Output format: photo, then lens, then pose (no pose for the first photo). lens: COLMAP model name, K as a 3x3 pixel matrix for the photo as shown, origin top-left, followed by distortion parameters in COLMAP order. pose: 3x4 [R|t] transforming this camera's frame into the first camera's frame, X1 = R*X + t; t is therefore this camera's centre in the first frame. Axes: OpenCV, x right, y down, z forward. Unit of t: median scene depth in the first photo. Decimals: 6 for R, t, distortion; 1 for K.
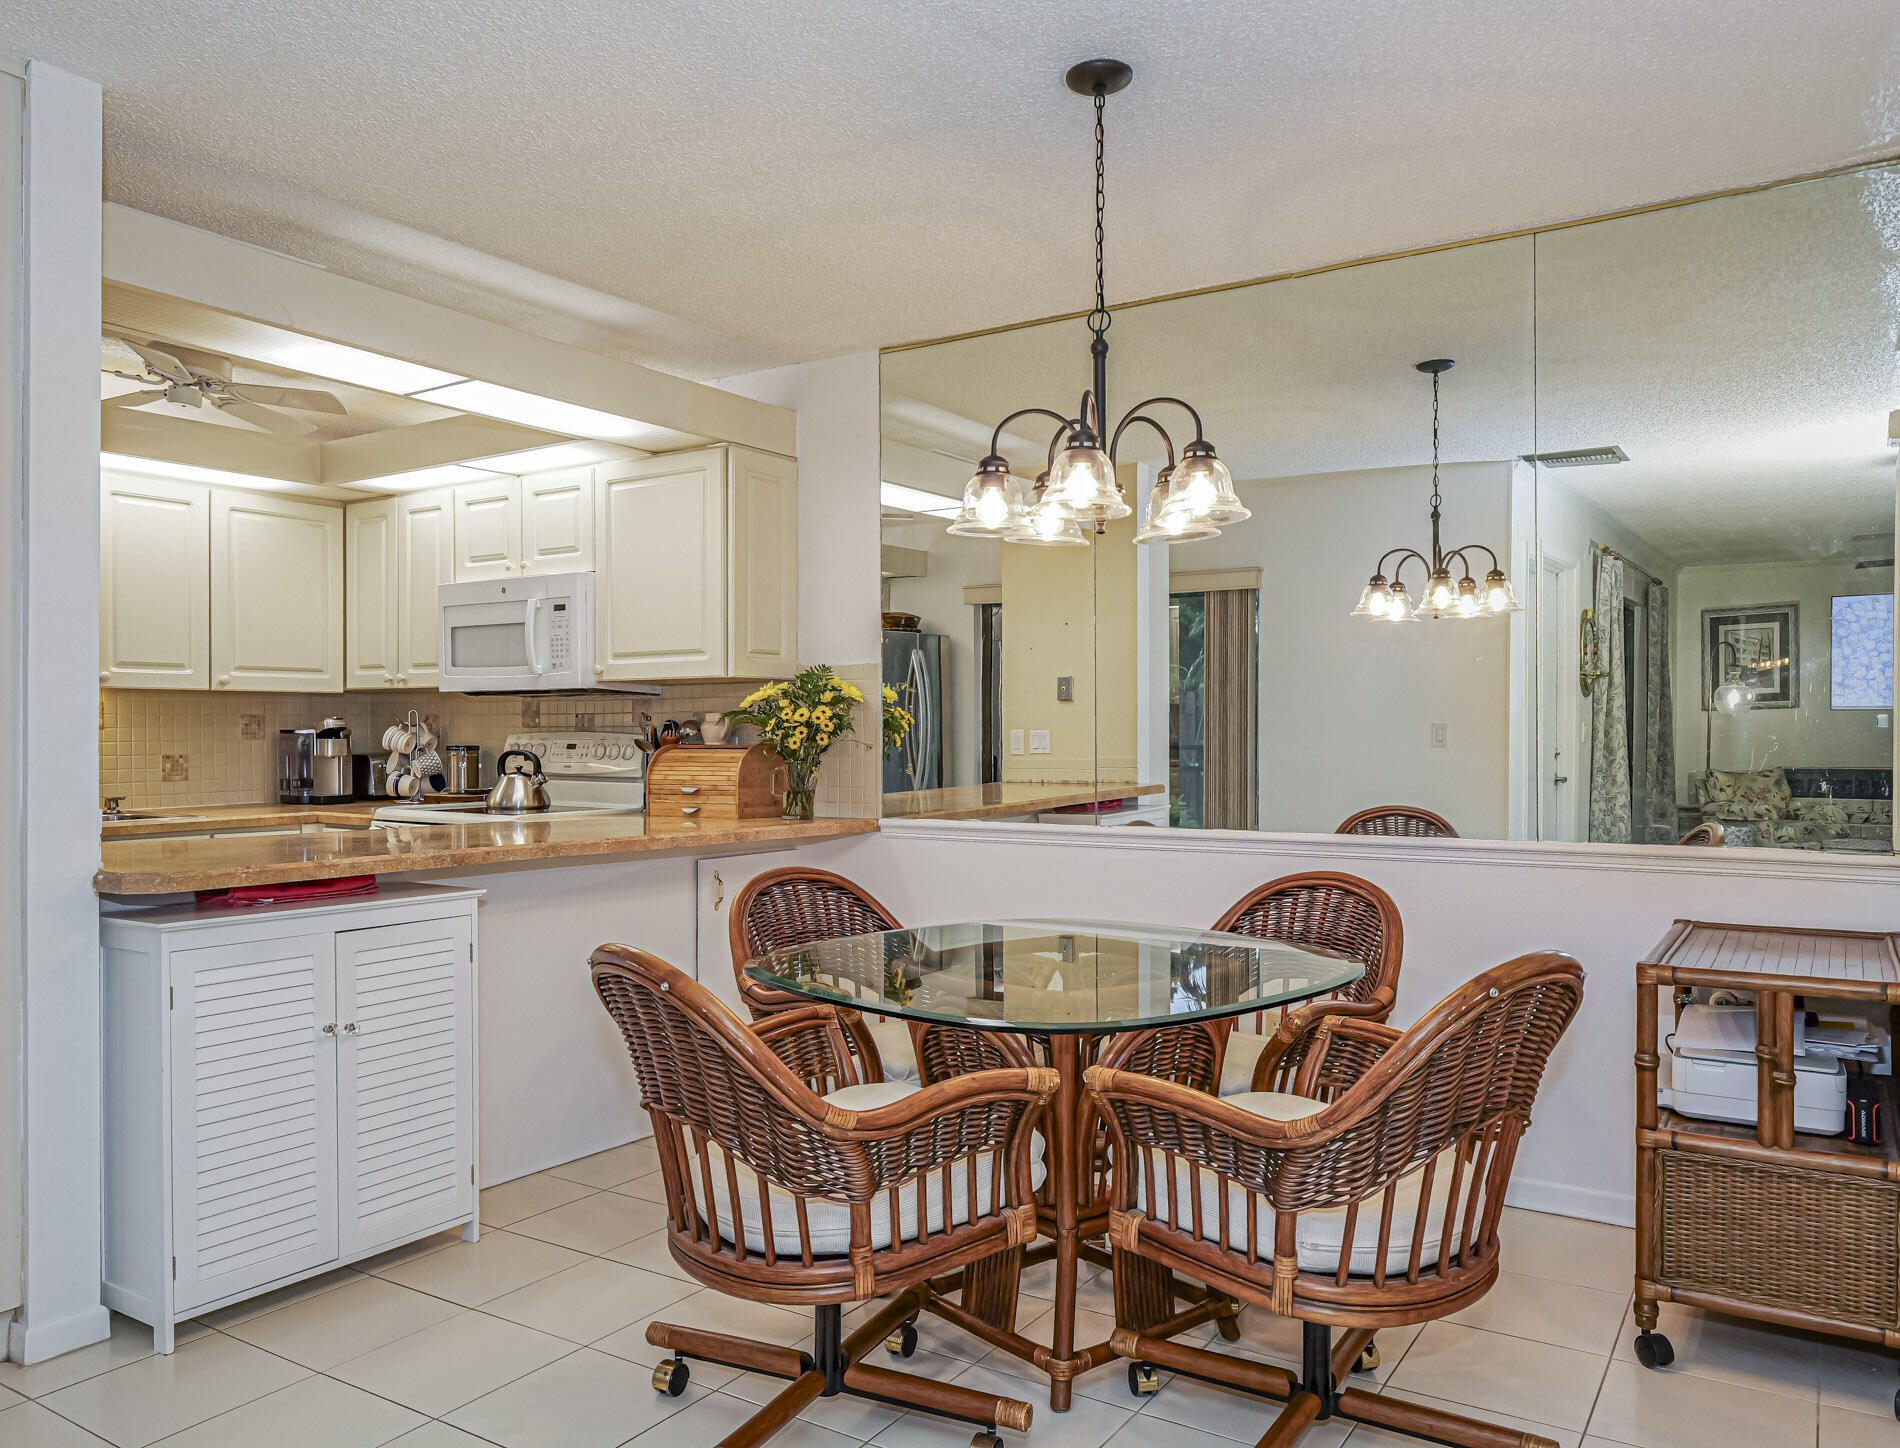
lens RADIAL K [[1368.7, 0, 950.0], [0, 1368.7, 724.0], [0, 0, 1]] dist [-0.003794, -0.001271]
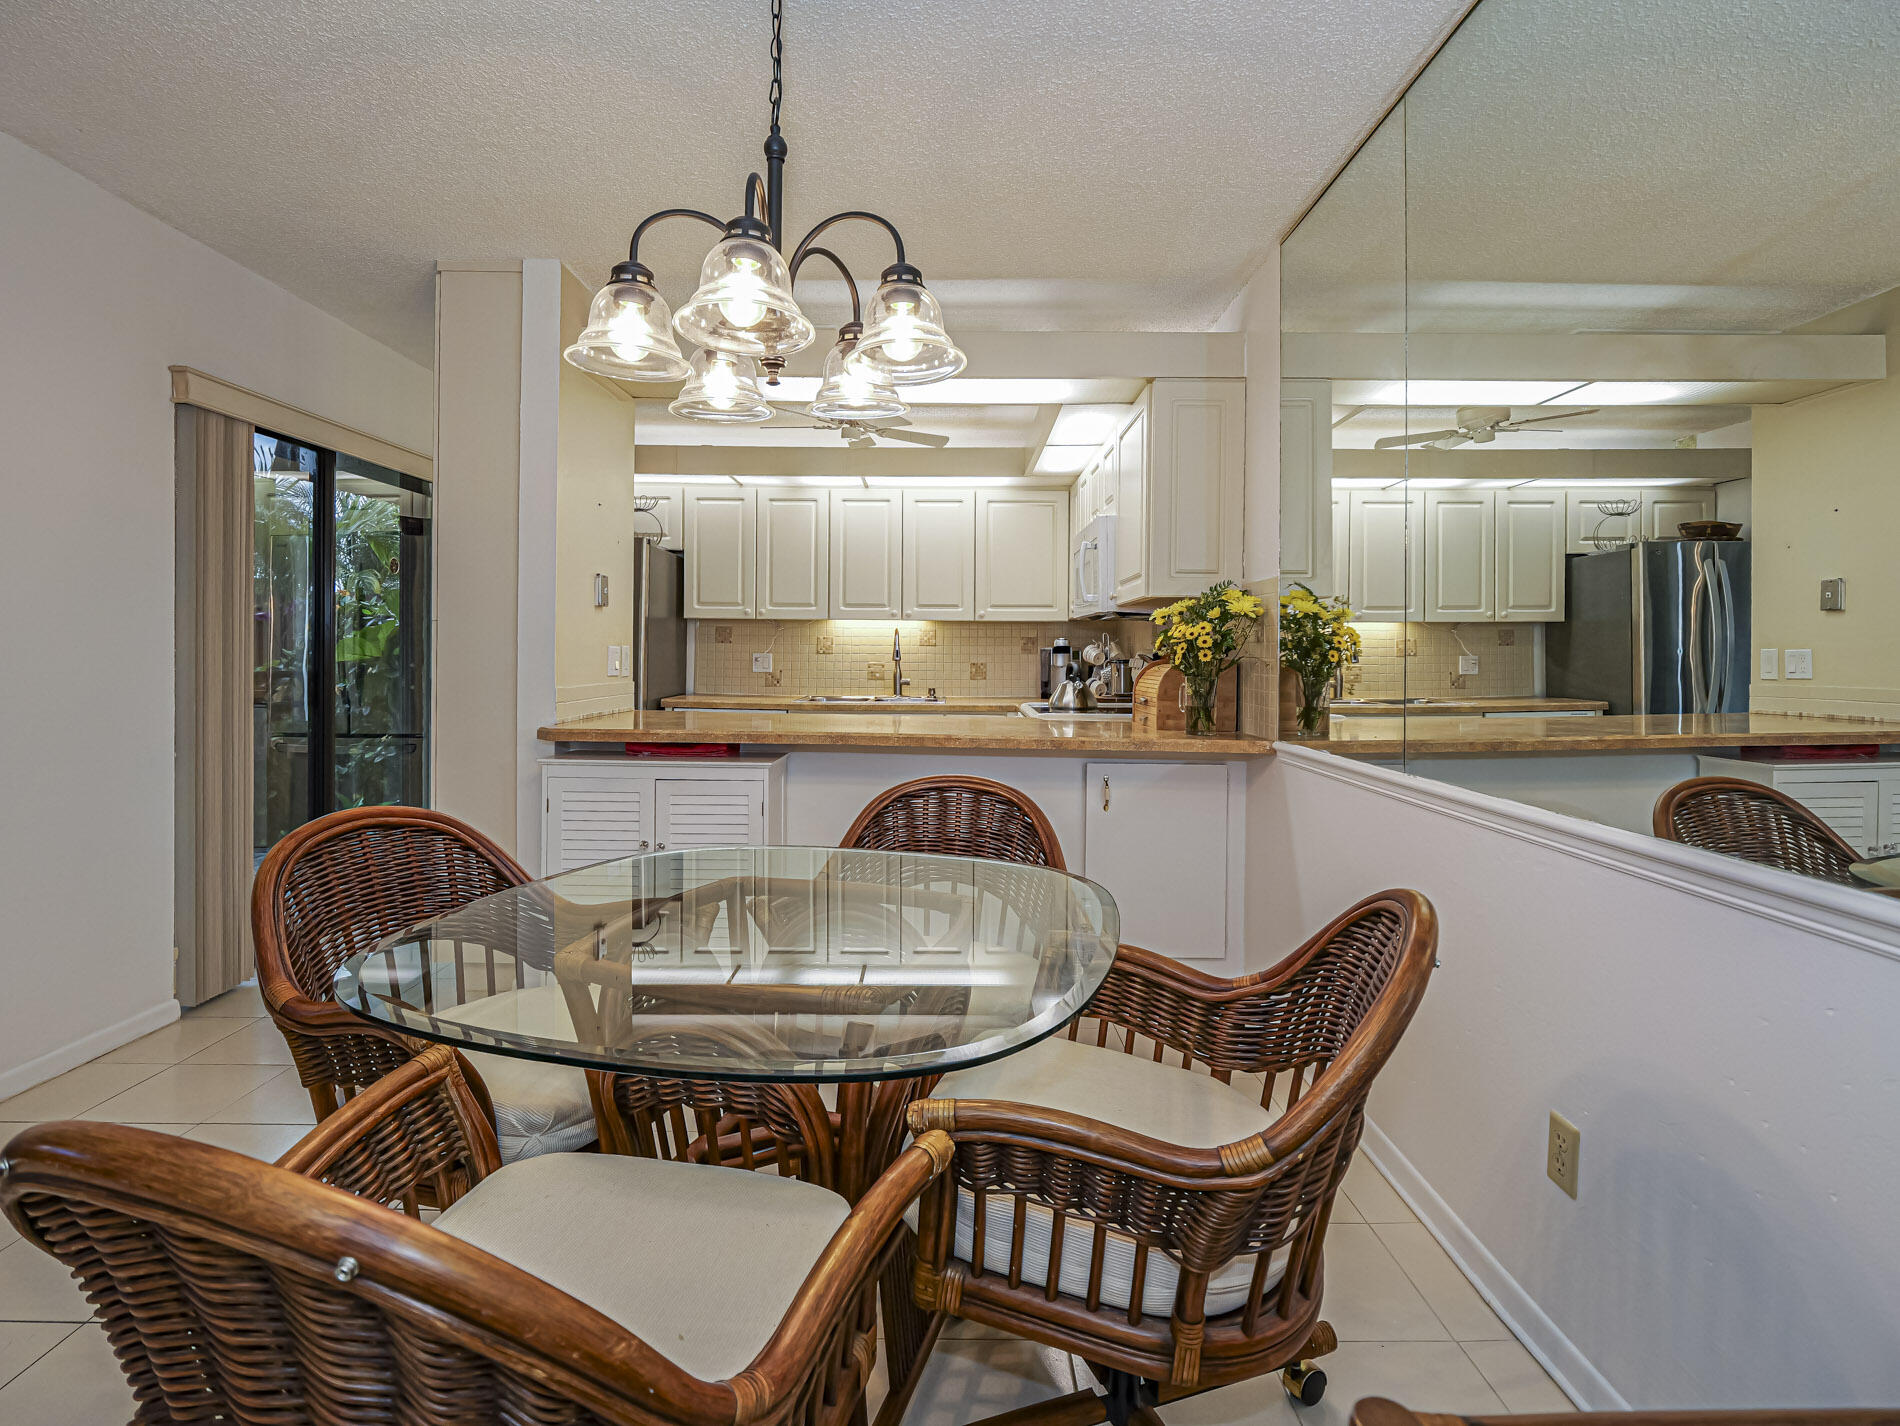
lens RADIAL K [[913.3, 0, 948.5], [0, 913.3, 651.2], [0, 0, 1]] dist [-0.032132, -0.000165]
pose [[0.537899, 0.003345, -0.843002, 0.359457], [-0.001182, 0.999994, 0.003214, 0.006770], [0.843008, -0.000732, 0.537900, 0.486683]]
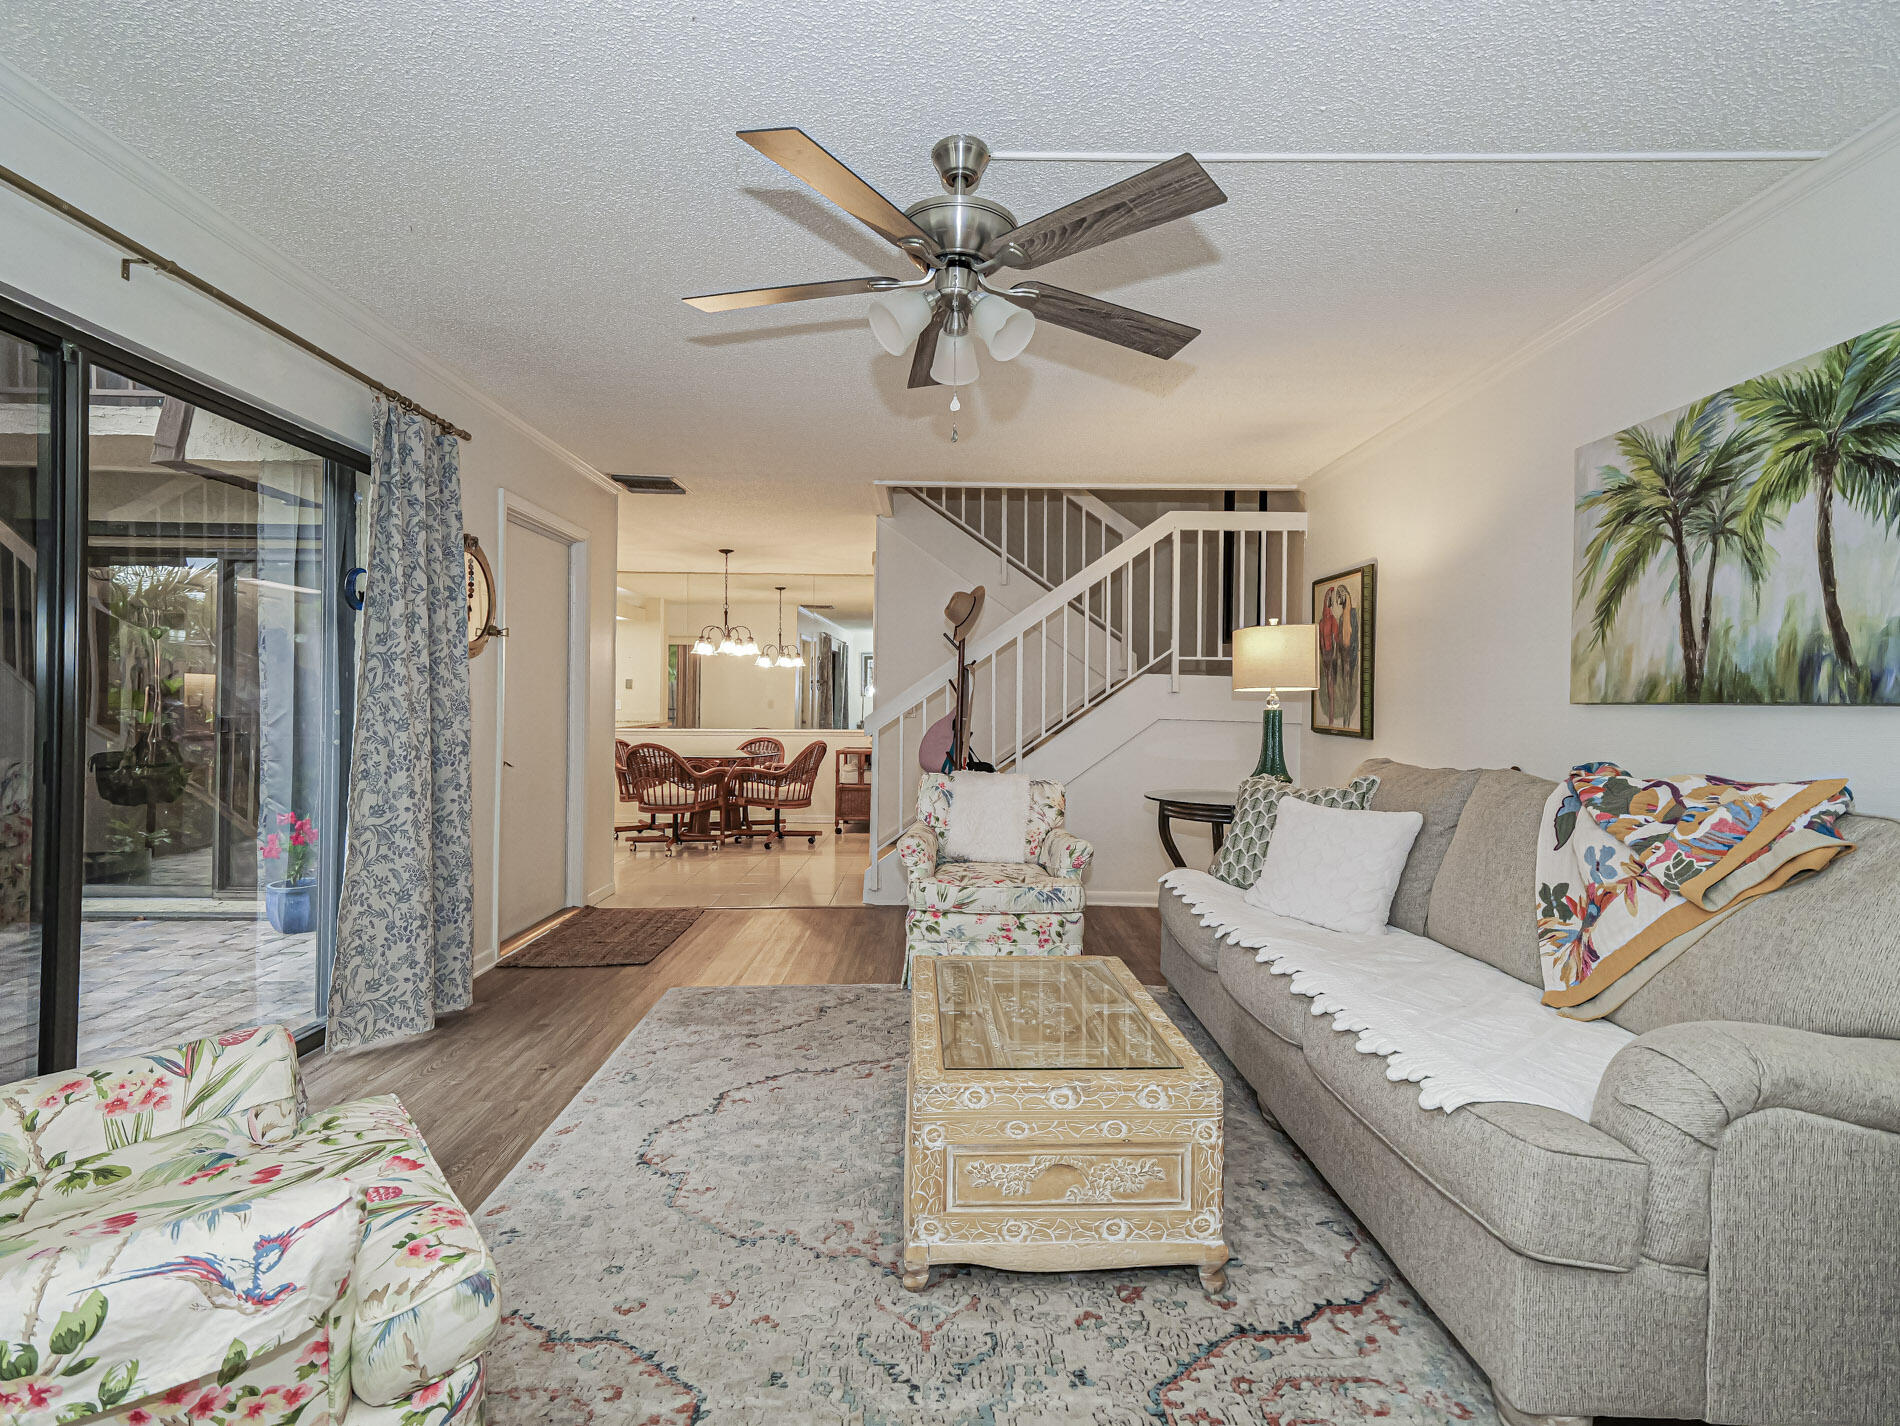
lens RADIAL K [[908.8, 0, 950.4], [0, 908.8, 701.7], [0, 0, 1]] dist [0.008404, 0.000725]
pose [[0.830019, 0.012566, 0.557593, -0.539601], [-0.013153, 0.999909, -0.002955, 0.006333], [-0.557580, -0.004882, 0.830109, -1.068391]]
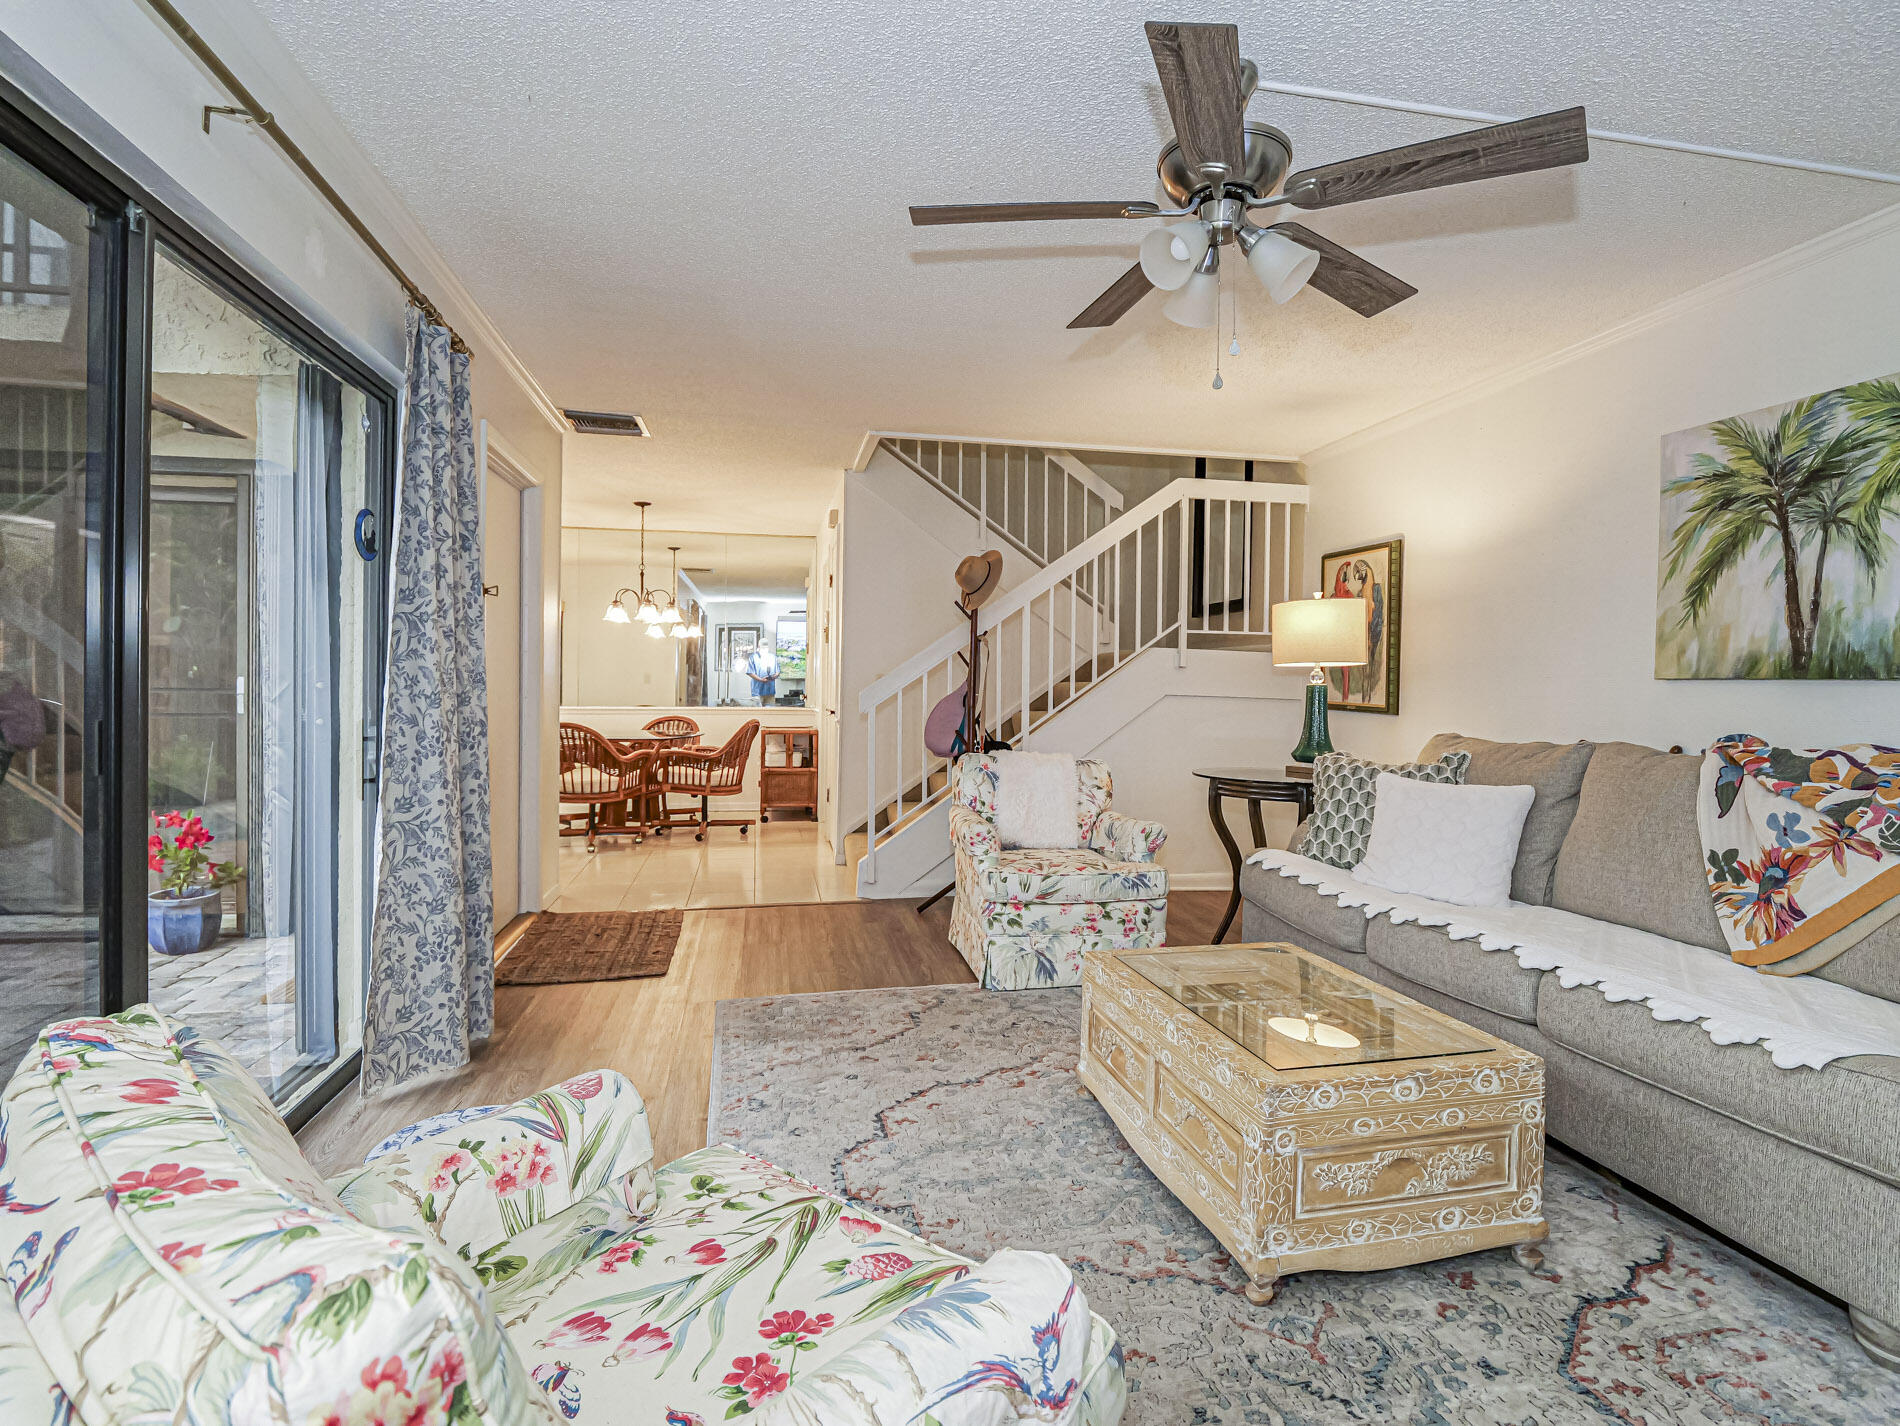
lens RADIAL K [[970.8, 0, 948.6], [0, 970.8, 695.3], [0, 0, 1]] dist [-0.026465, 0.000626]
pose [[0.718300, 0.002767, 0.695728, -0.690263], [-0.015950, 0.999795, 0.012492, 0.011696], [-0.695551, -0.020070, 0.718197, -0.917306]]
